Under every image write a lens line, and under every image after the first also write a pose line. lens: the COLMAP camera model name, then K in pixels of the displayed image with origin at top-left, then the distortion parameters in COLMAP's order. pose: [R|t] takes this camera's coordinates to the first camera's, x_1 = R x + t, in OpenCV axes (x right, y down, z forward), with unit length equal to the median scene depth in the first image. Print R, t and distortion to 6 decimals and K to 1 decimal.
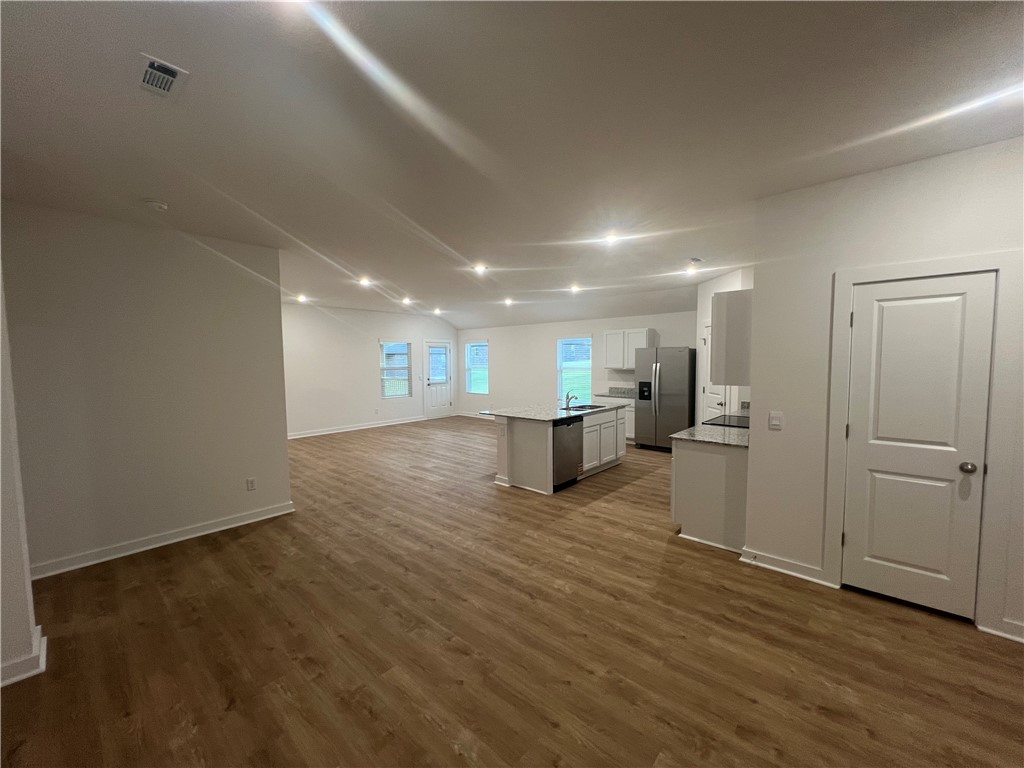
lens RADIAL K [[408.6, 0, 512.7], [0, 408.6, 380.5], [0, 0, 1]] dist [-0.001127, 0.000618]
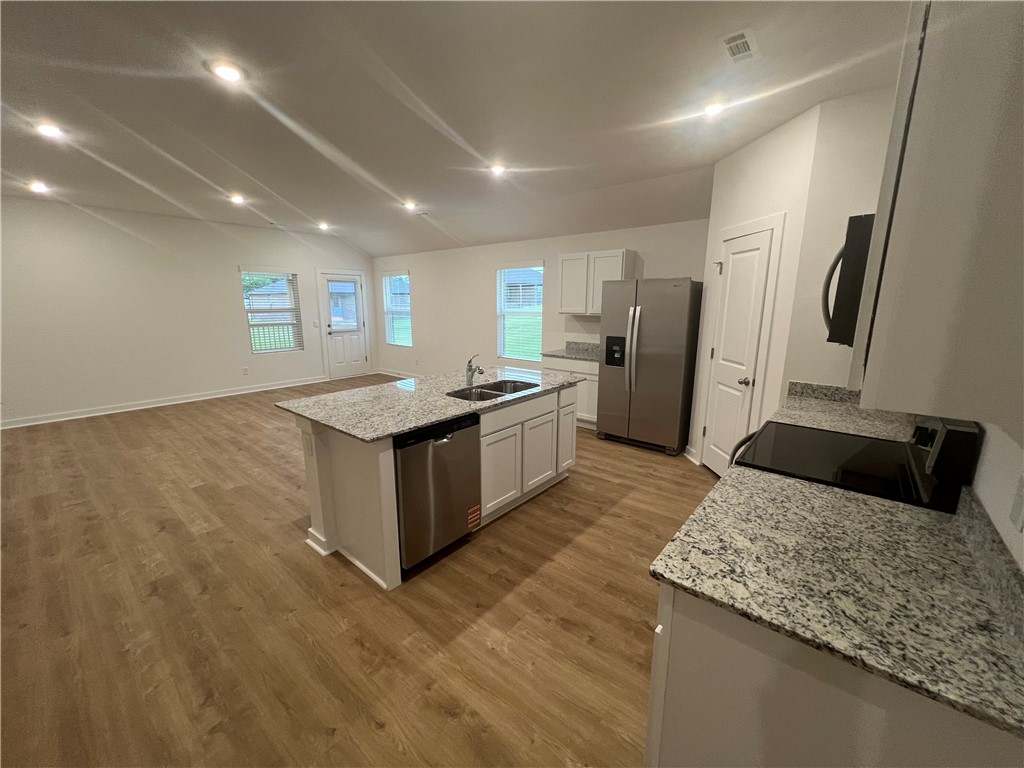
lens RADIAL K [[408.6, 0, 511.1], [0, 408.6, 383.6], [0, 0, 1]] dist [-0.001127, 0.000618]
pose [[0.999232, 0.001588, 0.039160, 0.200980], [-0.007314, 0.989182, 0.146511, -0.022128], [-0.038504, -0.146685, 0.988434, 0.545839]]
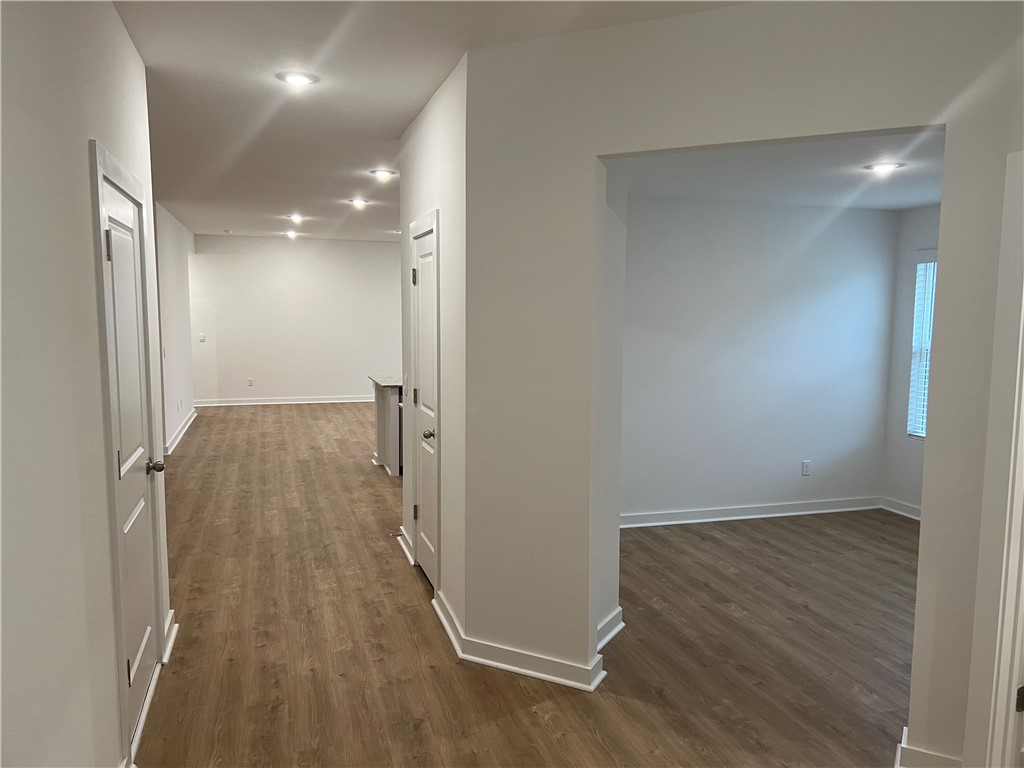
lens RADIAL K [[785.2, 0, 507.2], [0, 785.2, 377.4], [0, 0, 1]] dist [0.070122, -0.074168]
pose [[0.857233, 0.061897, -0.511196, 1.051533], [-0.042796, 0.997879, 0.049061, -0.008277], [0.513148, -0.020180, 0.858063, -0.236020]]
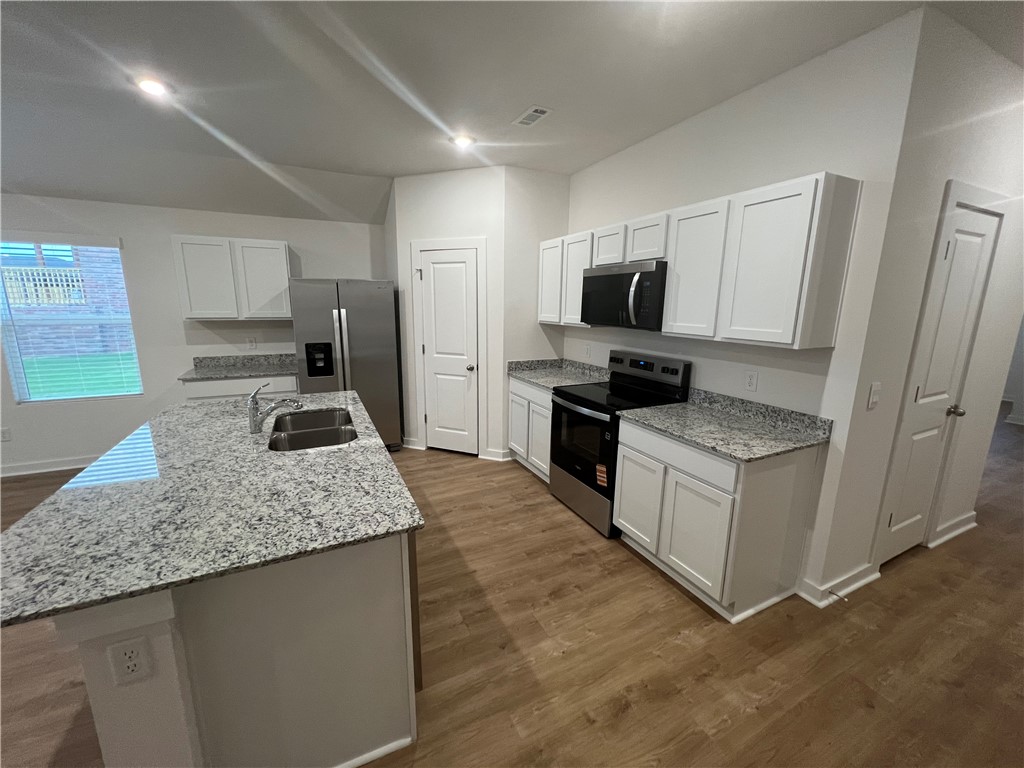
lens RADIAL K [[408.6, 0, 511.5], [0, 408.6, 382.6], [0, 0, 1]] dist [-0.001127, 0.000618]
pose [[0.373652, -0.167507, 0.912319, -0.118679], [0.037294, 0.985477, 0.165665, -0.035390], [-0.926819, -0.027877, 0.374473, 0.791030]]
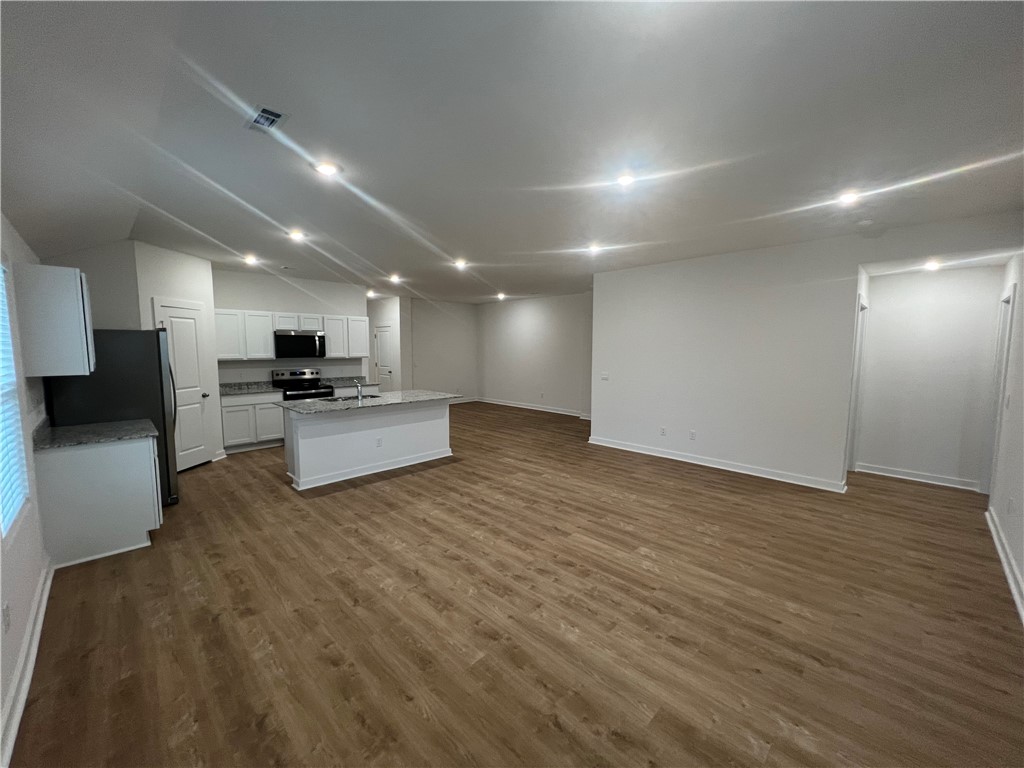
lens RADIAL K [[408.6, 0, 514.2], [0, 408.6, 384.0], [0, 0, 1]] dist [-0.001127, 0.000618]
pose [[-0.998868, 0.003488, 0.047450, -0.285612], [0.010345, 0.989371, 0.145045, -0.113433], [-0.046440, 0.145371, -0.988287, 2.207298]]
